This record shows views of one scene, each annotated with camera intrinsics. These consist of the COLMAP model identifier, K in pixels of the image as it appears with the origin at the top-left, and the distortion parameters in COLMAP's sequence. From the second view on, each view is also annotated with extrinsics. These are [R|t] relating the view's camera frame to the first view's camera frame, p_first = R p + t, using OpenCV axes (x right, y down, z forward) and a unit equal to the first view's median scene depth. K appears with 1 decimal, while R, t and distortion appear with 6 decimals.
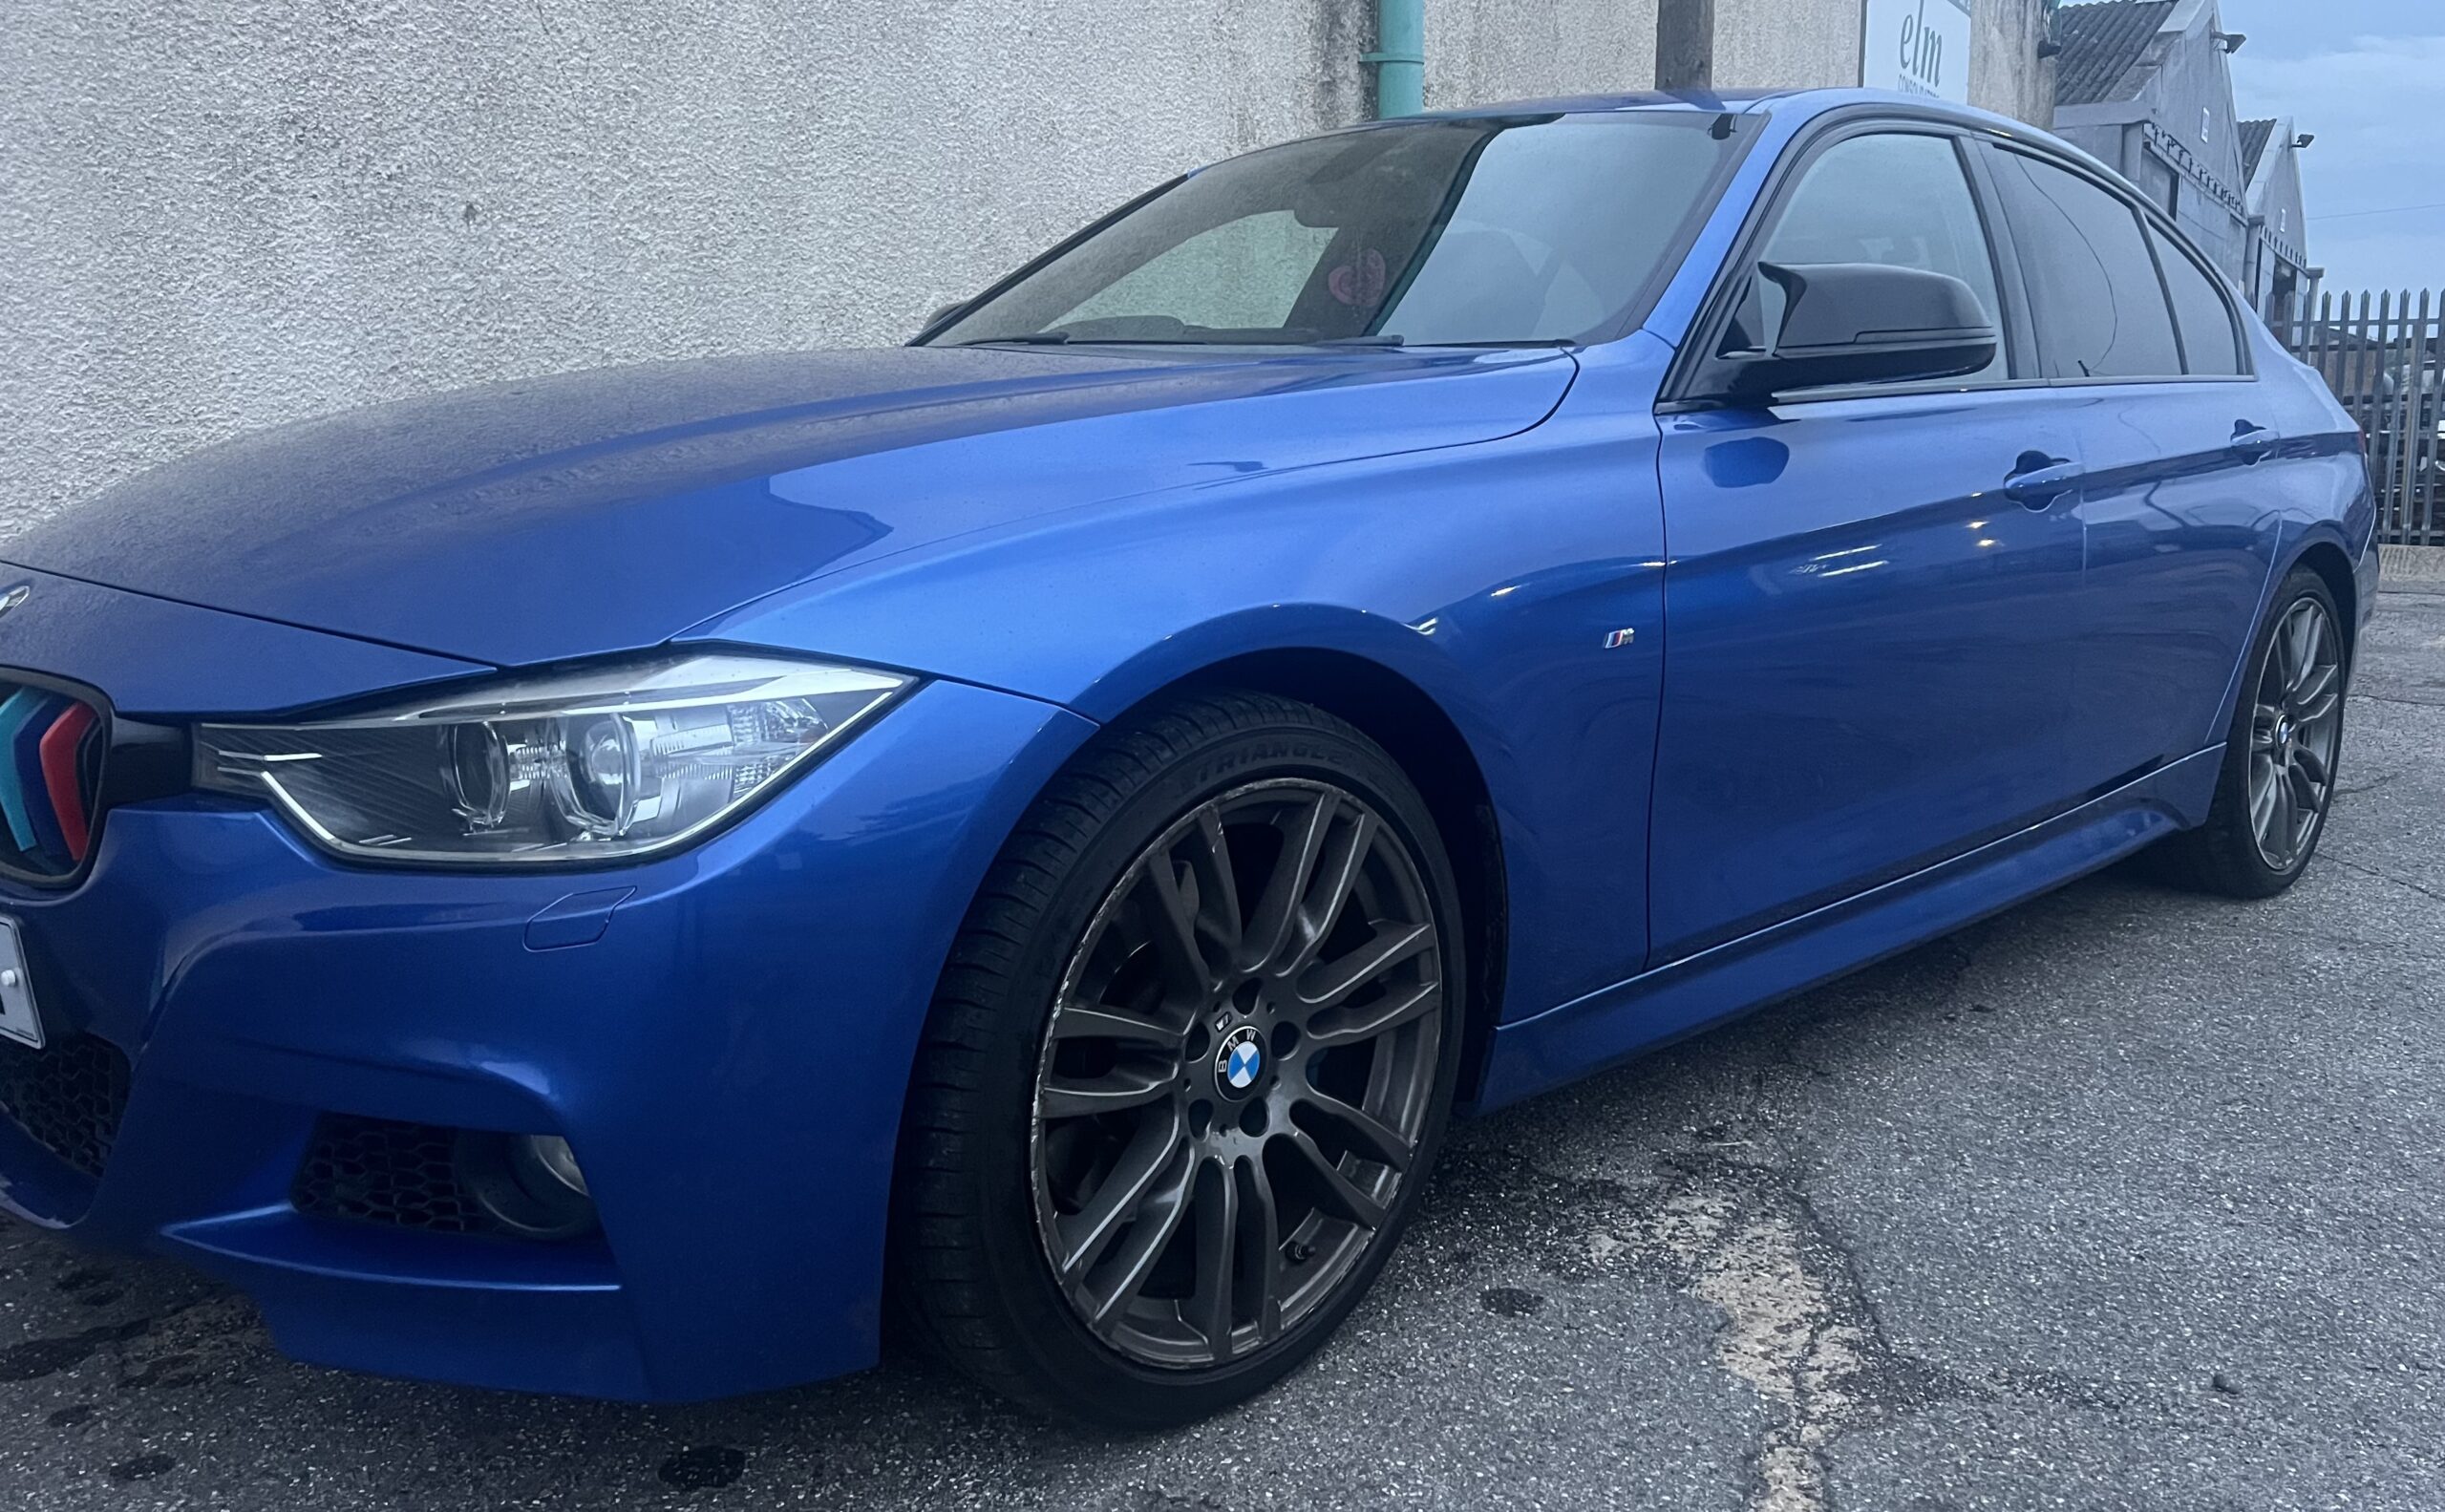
lens RADIAL K [[1994.0, 0, 1290.8], [0, 1994.0, 672.1], [0, 0, 1]] dist [0.053573, -0.051464]
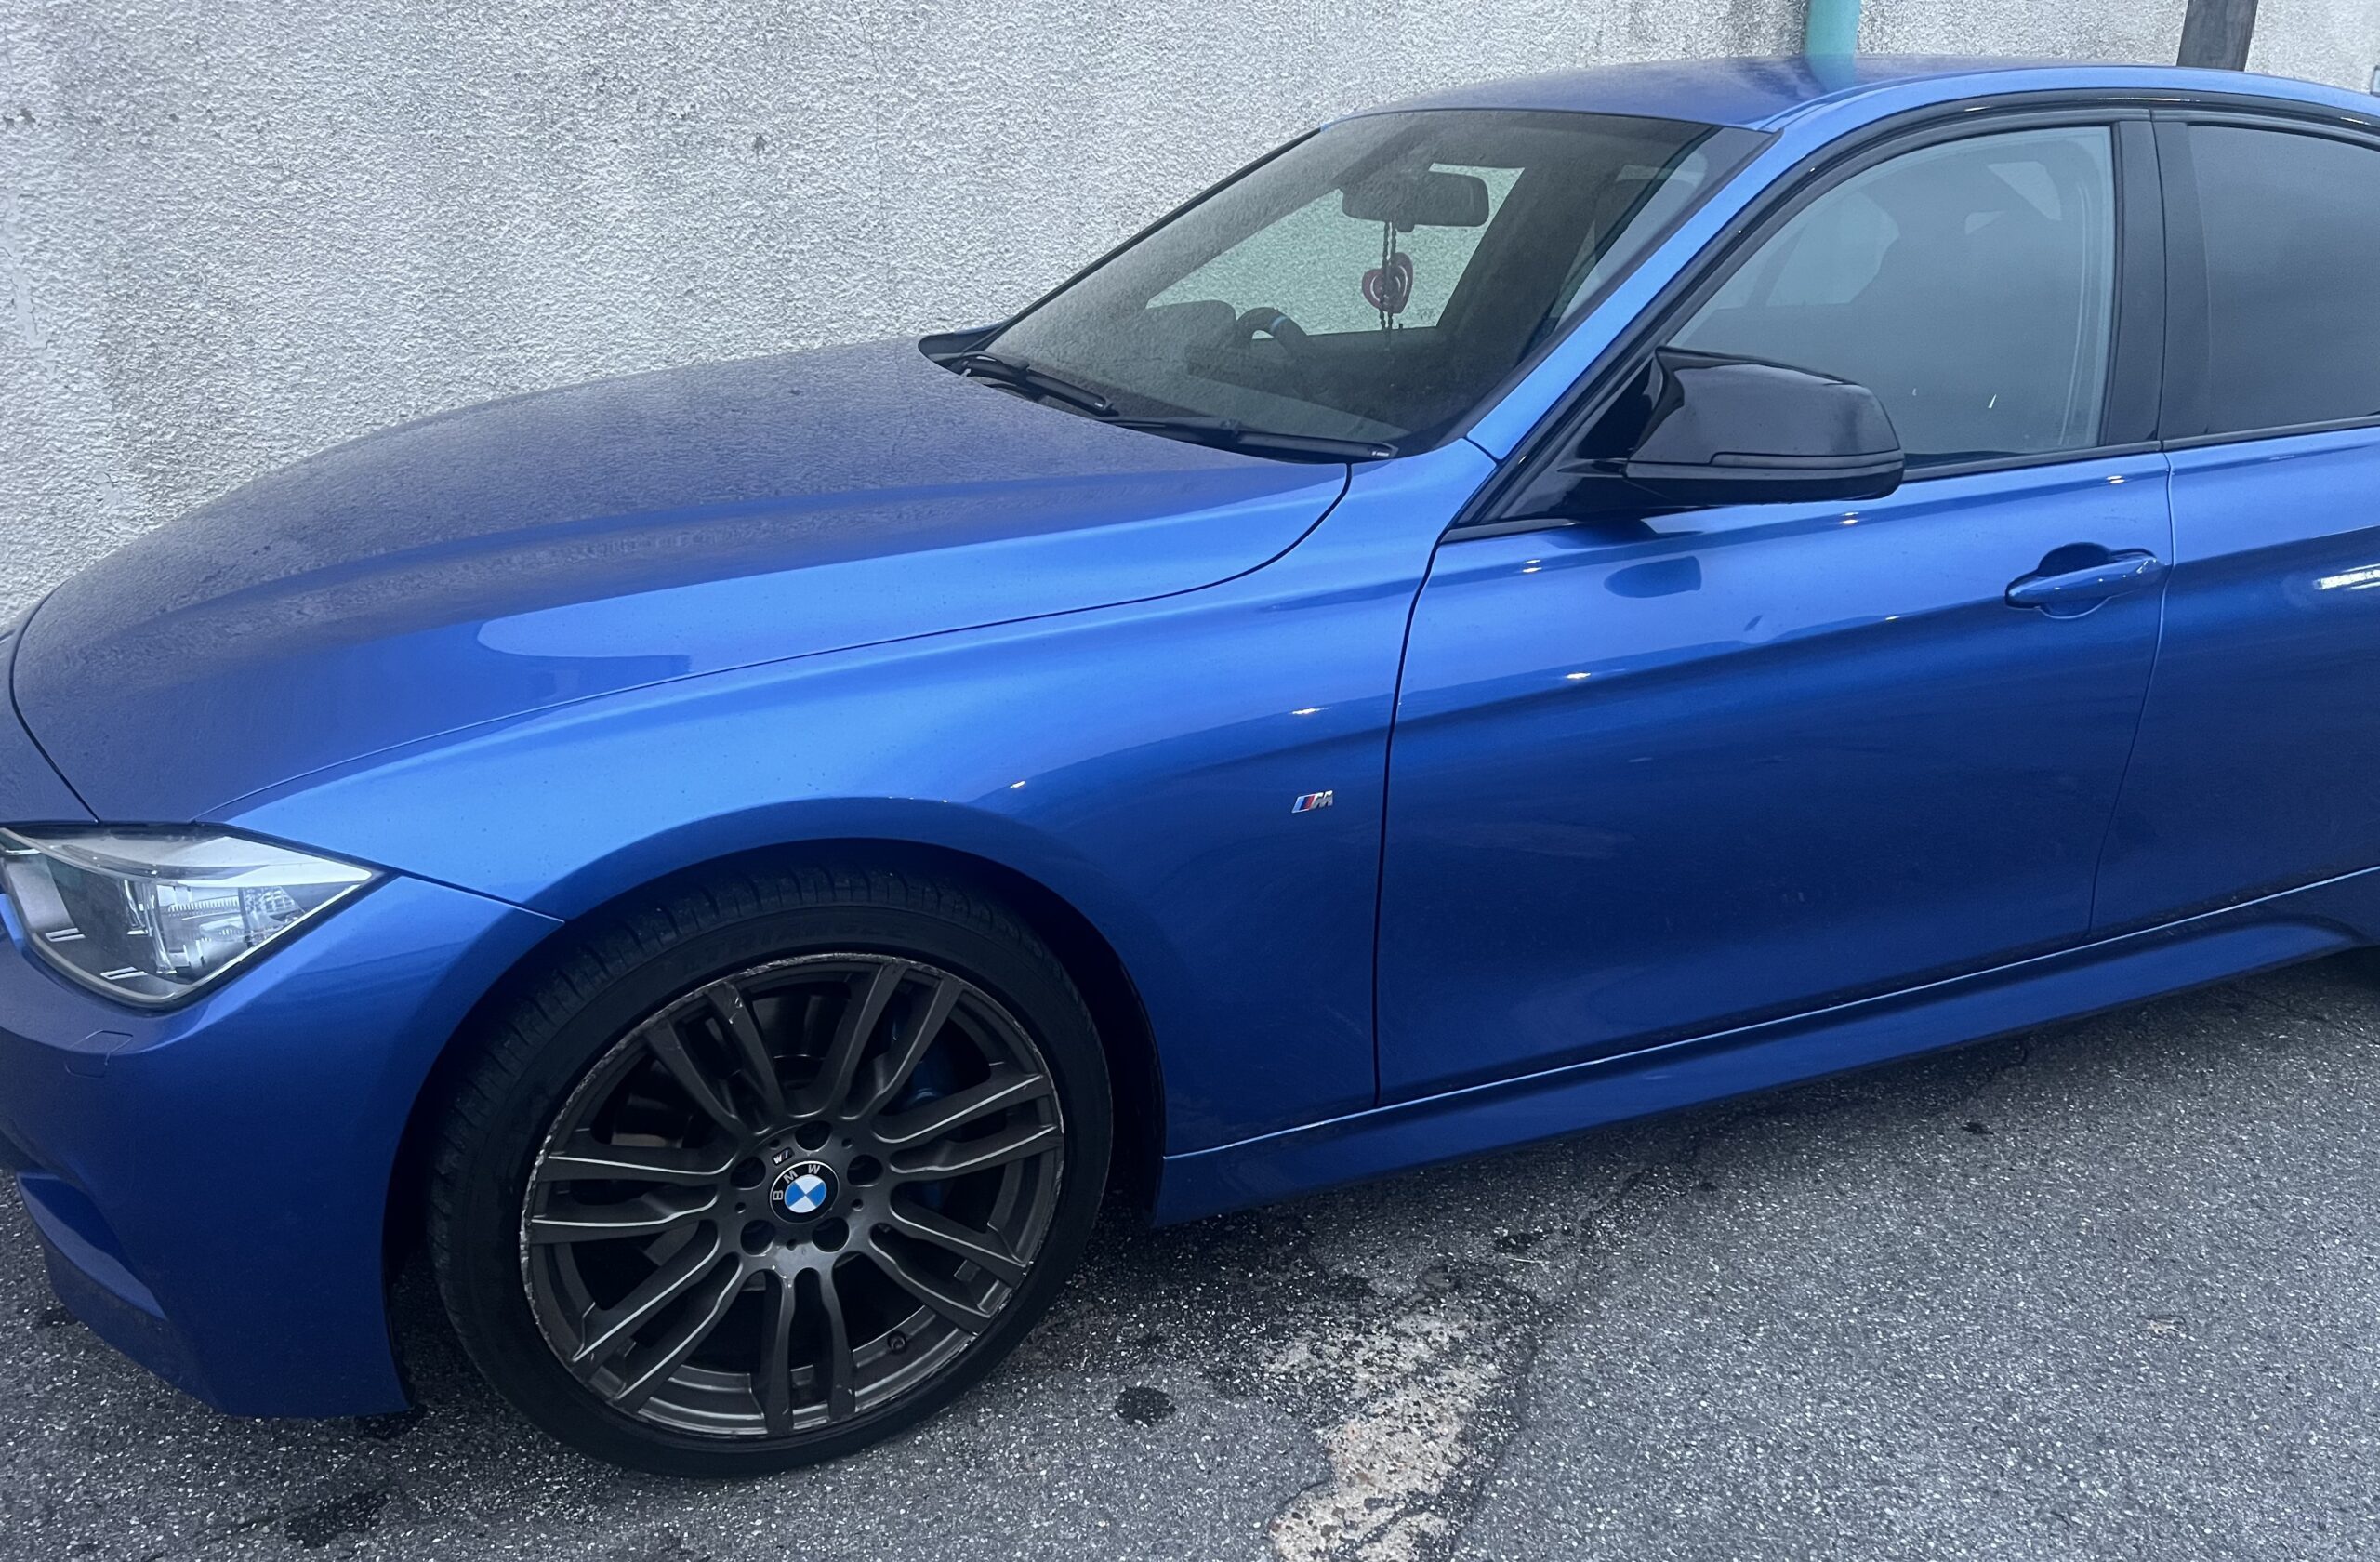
lens RADIAL K [[1842.5, 0, 1189.6], [0, 1842.5, 808.0], [0, 0, 1]] dist [0.021868, -0.008506]
pose [[0.924774, 0.135202, -0.355688, 0.425346], [-0.057627, 0.973729, 0.220300, -0.205948], [0.376129, -0.183230, 0.908270, 0.173906]]
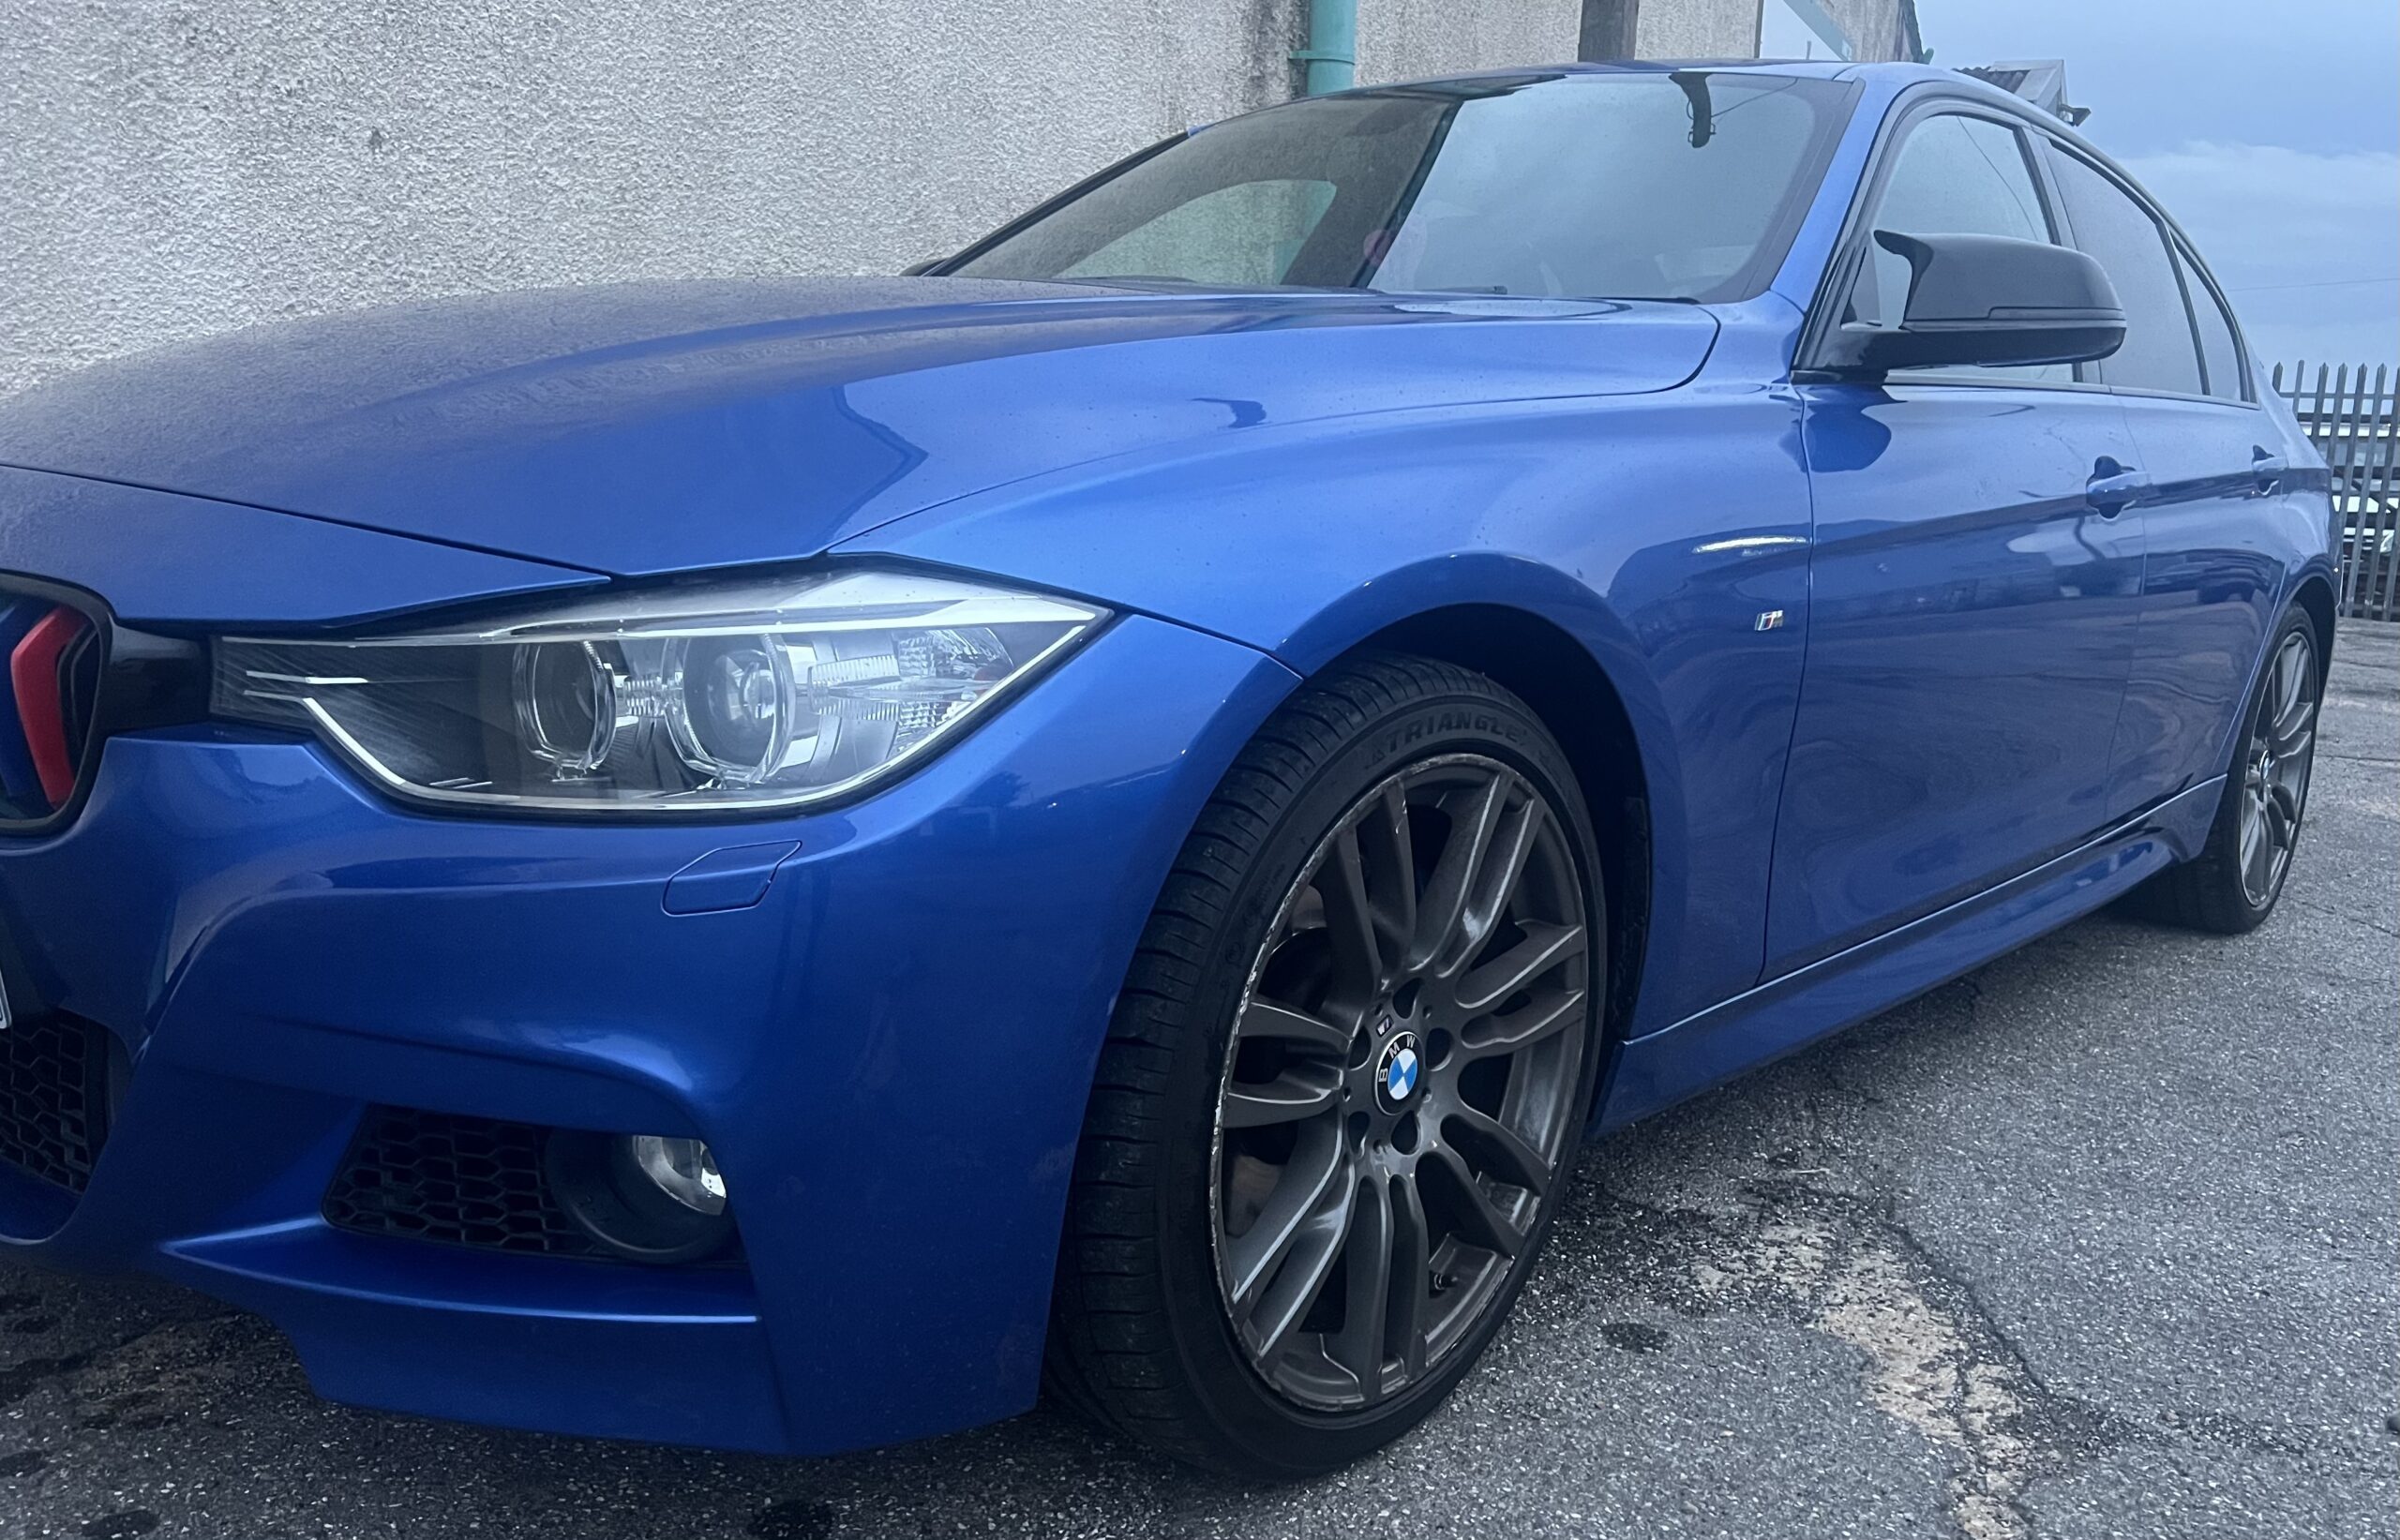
lens RADIAL K [[1973.8, 0, 1278.3], [0, 1973.8, 780.3], [0, 0, 1]] dist [0.056385, -0.057408]
pose [[0.996068, 0.027523, 0.084204, -0.133560], [-0.030480, 0.998956, 0.034034, 0.031790], [-0.083179, -0.036467, 0.995867, 0.112076]]
